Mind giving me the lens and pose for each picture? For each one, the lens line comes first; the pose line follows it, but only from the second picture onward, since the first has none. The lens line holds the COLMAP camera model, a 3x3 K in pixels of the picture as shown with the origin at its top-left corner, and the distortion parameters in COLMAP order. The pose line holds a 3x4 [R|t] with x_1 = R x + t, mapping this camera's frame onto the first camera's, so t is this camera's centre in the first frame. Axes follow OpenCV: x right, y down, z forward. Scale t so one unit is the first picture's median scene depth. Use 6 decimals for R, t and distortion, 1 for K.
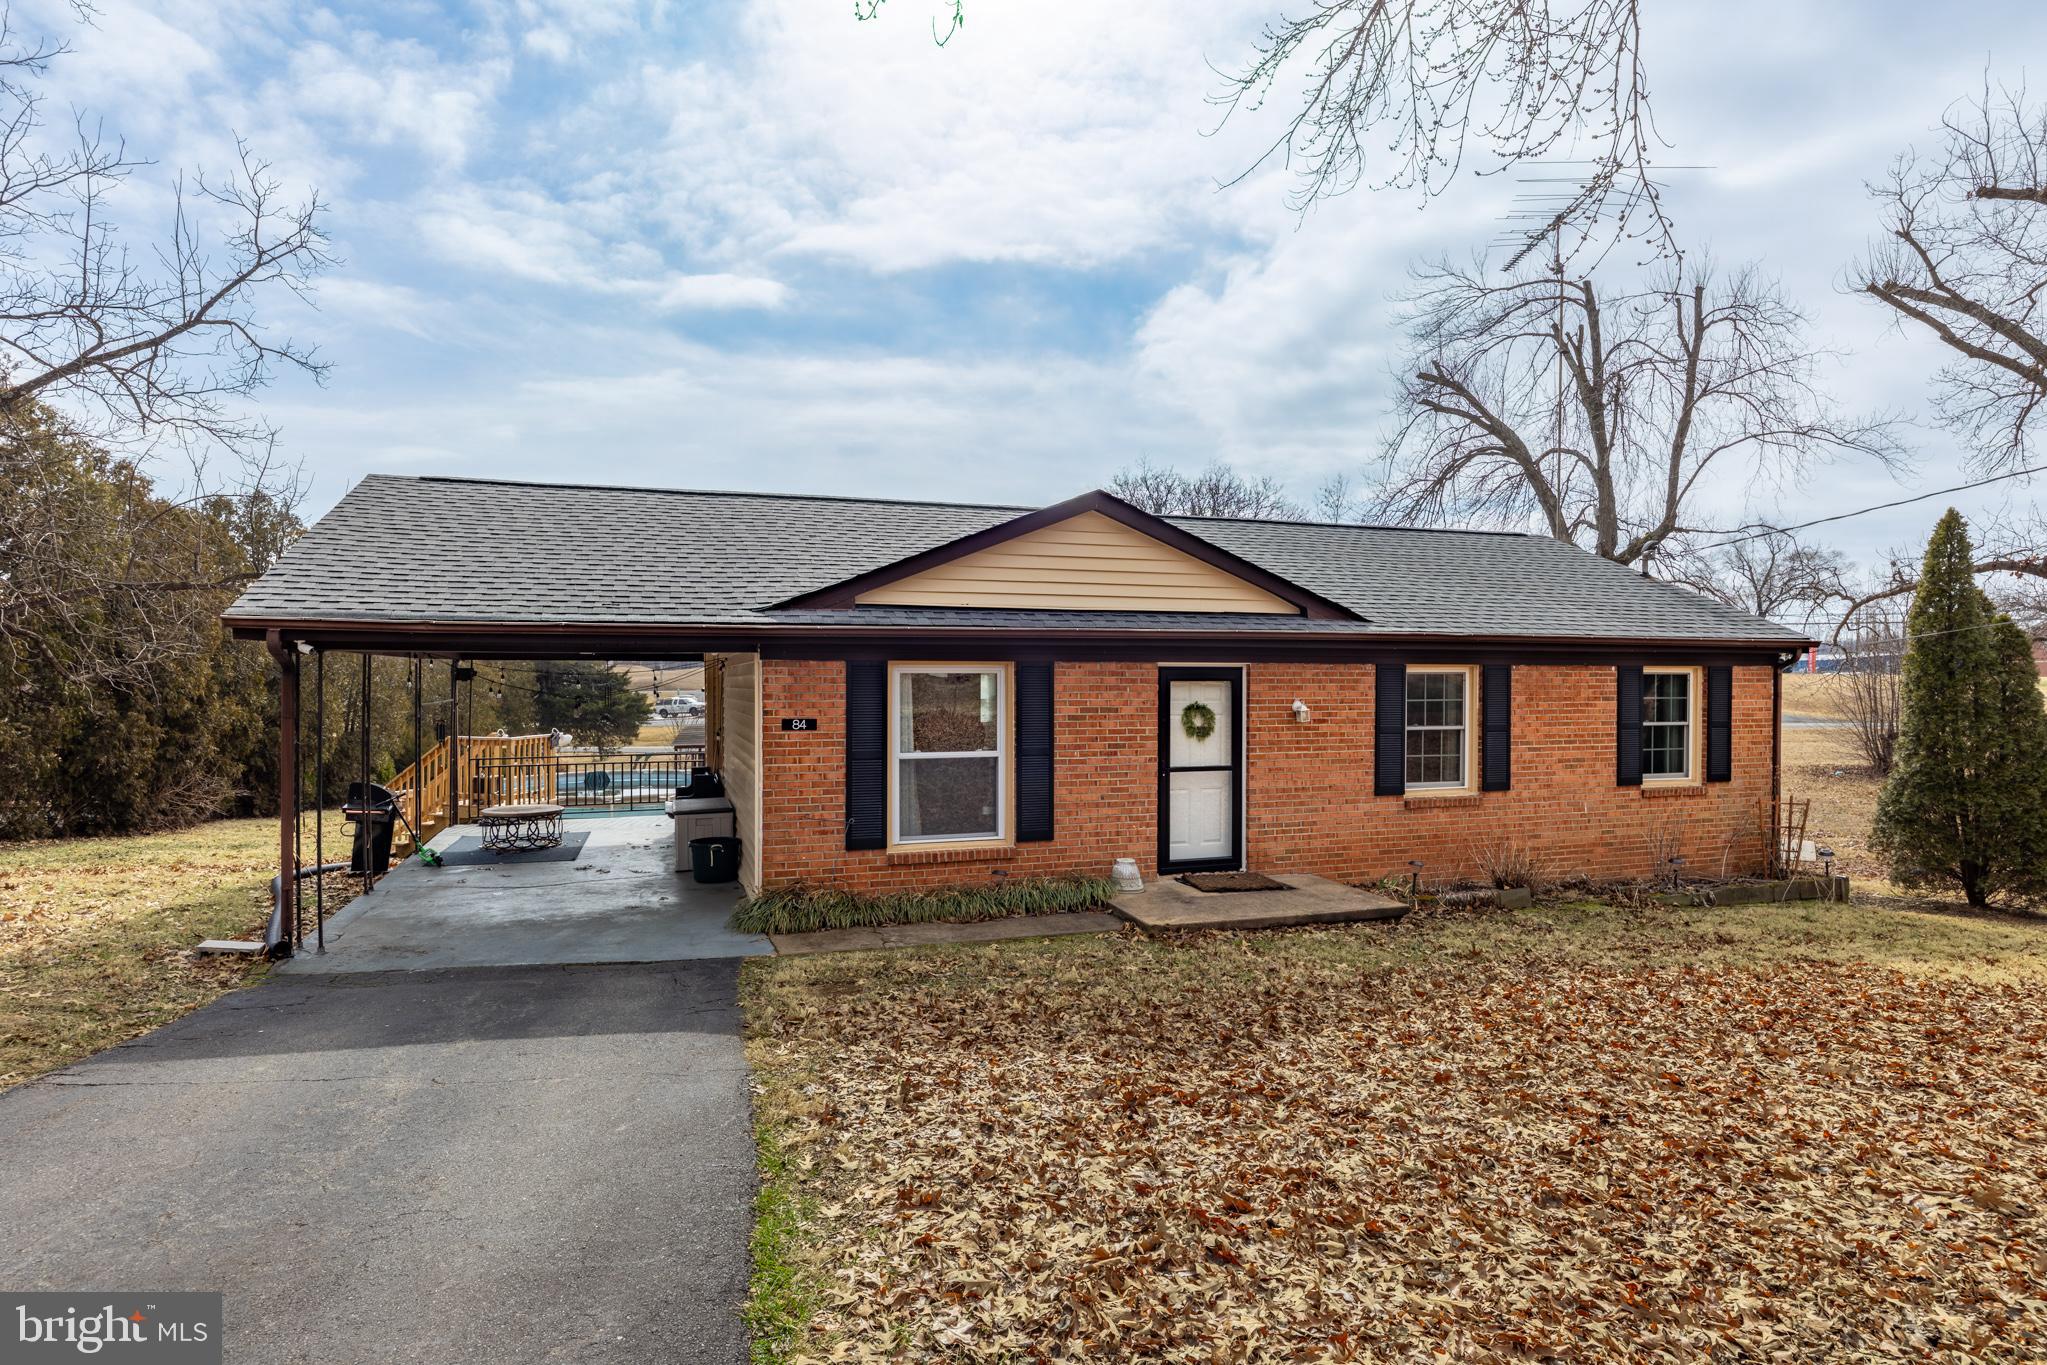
lens RADIAL K [[1084.7, 0, 1023.5], [0, 1084.7, 682.5], [0, 0, 1]] dist [-0.000156, 0.000283]
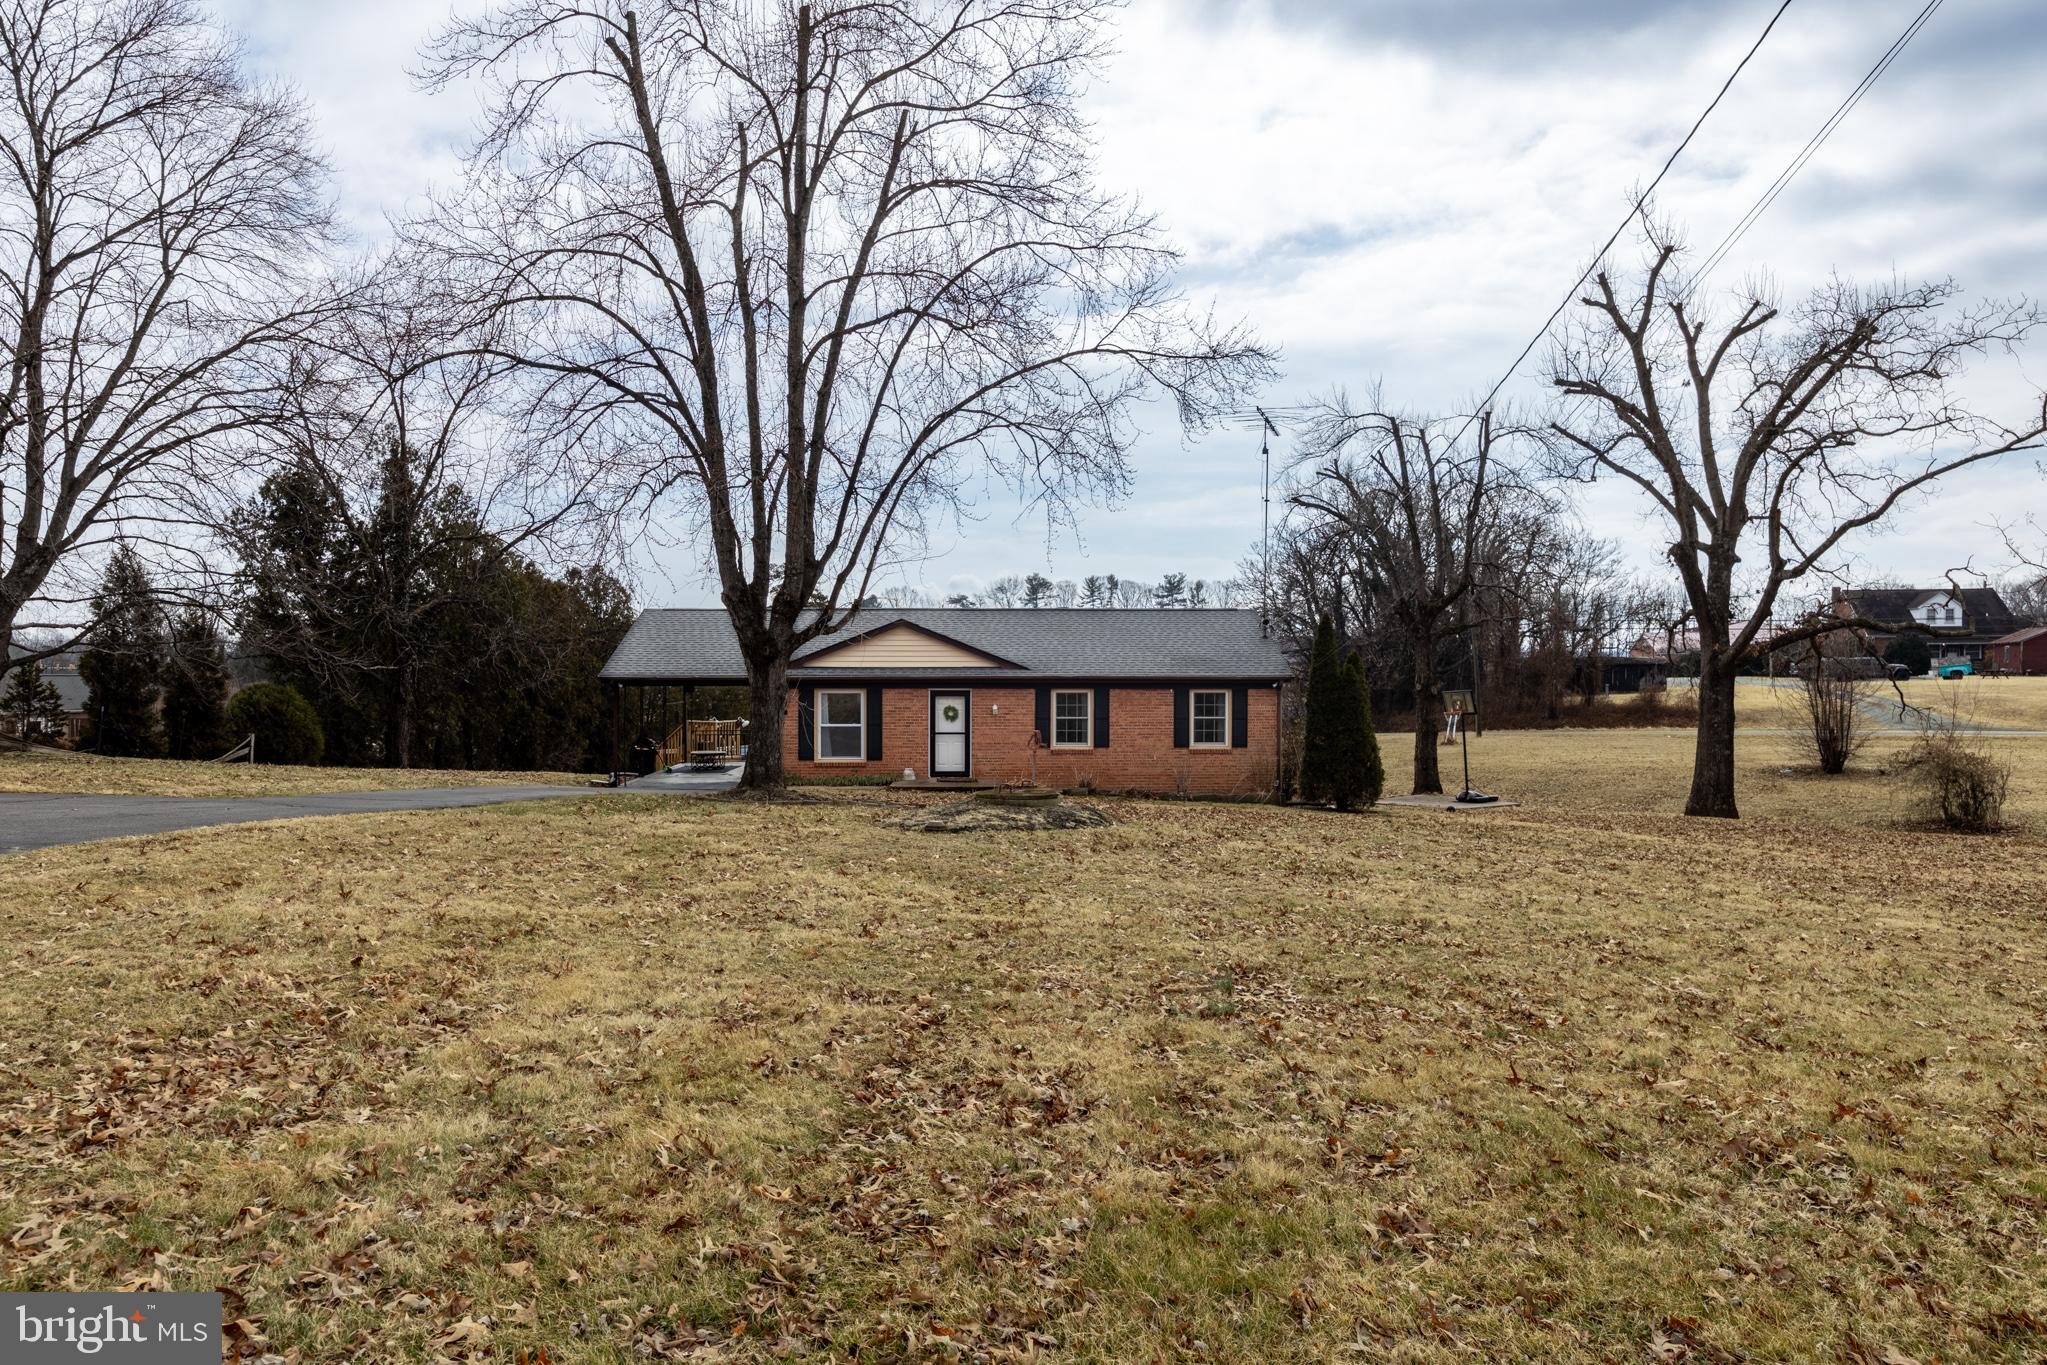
lens RADIAL K [[1321.7, 0, 1023.5], [0, 1321.7, 682.5], [0, 0, 1]] dist [0.000123, -0.000287]
pose [[0.957729, 0.000774, -0.287672, 0.964221], [-0.000470, 0.999999, 0.001127, -0.029924], [0.287673, -0.000944, 0.957728, -1.447516]]
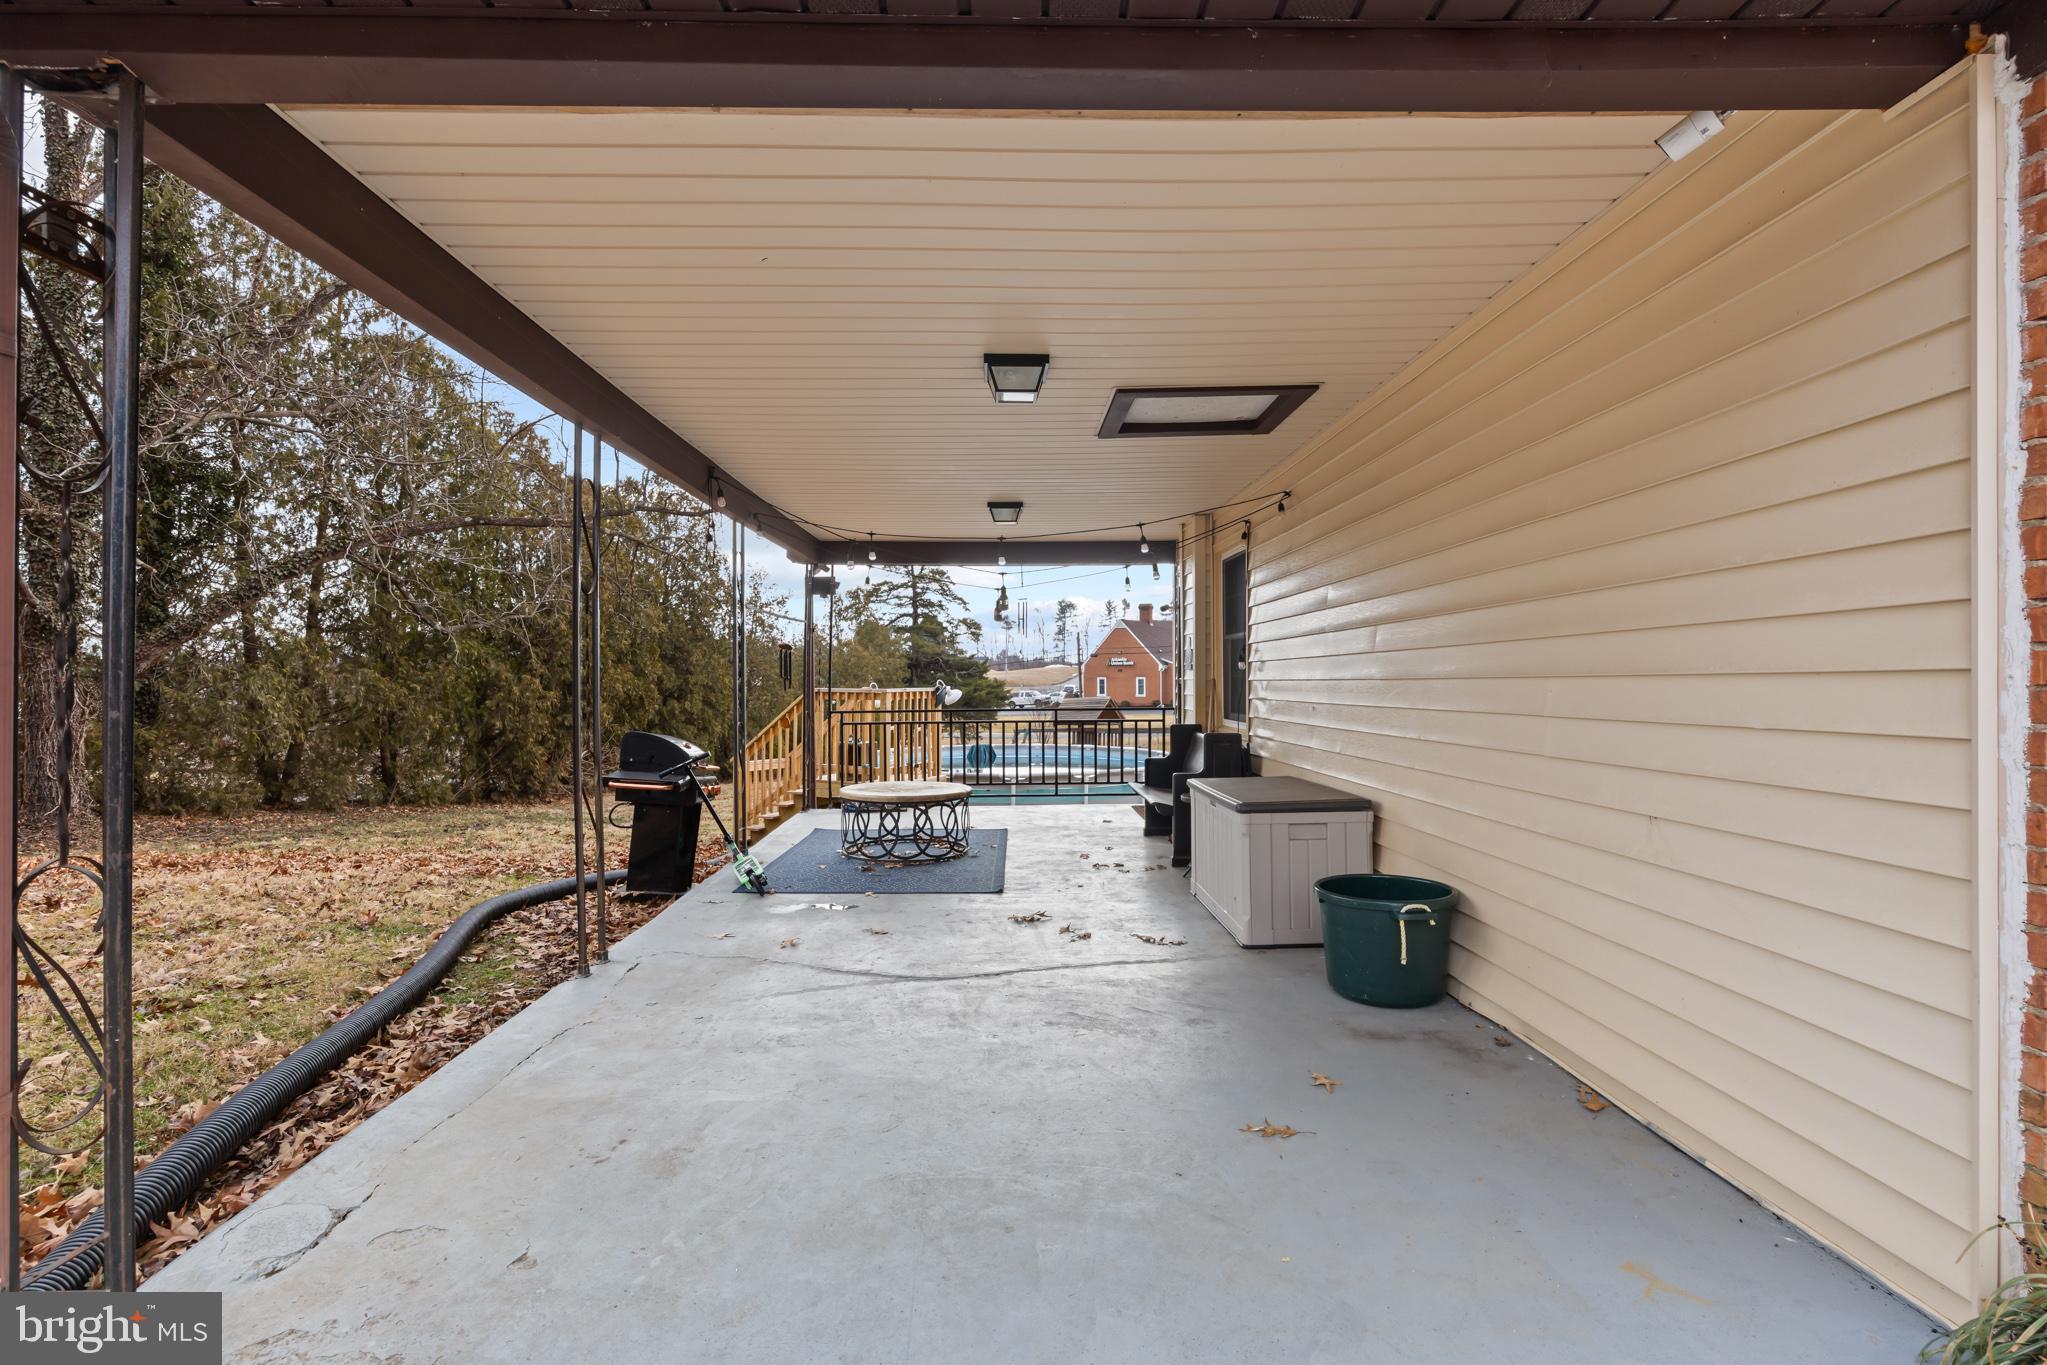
lens RADIAL K [[818.3, 0, 1023.5], [0, 818.3, 682.5], [0, 0, 1]] dist [-0.001461, 0.000234]
pose [[0.962911, -0.008113, -0.269696, -0.338616], [0.003142, 0.999817, -0.018858, 0.082349], [0.269800, 0.017311, 0.962761, 0.713078]]
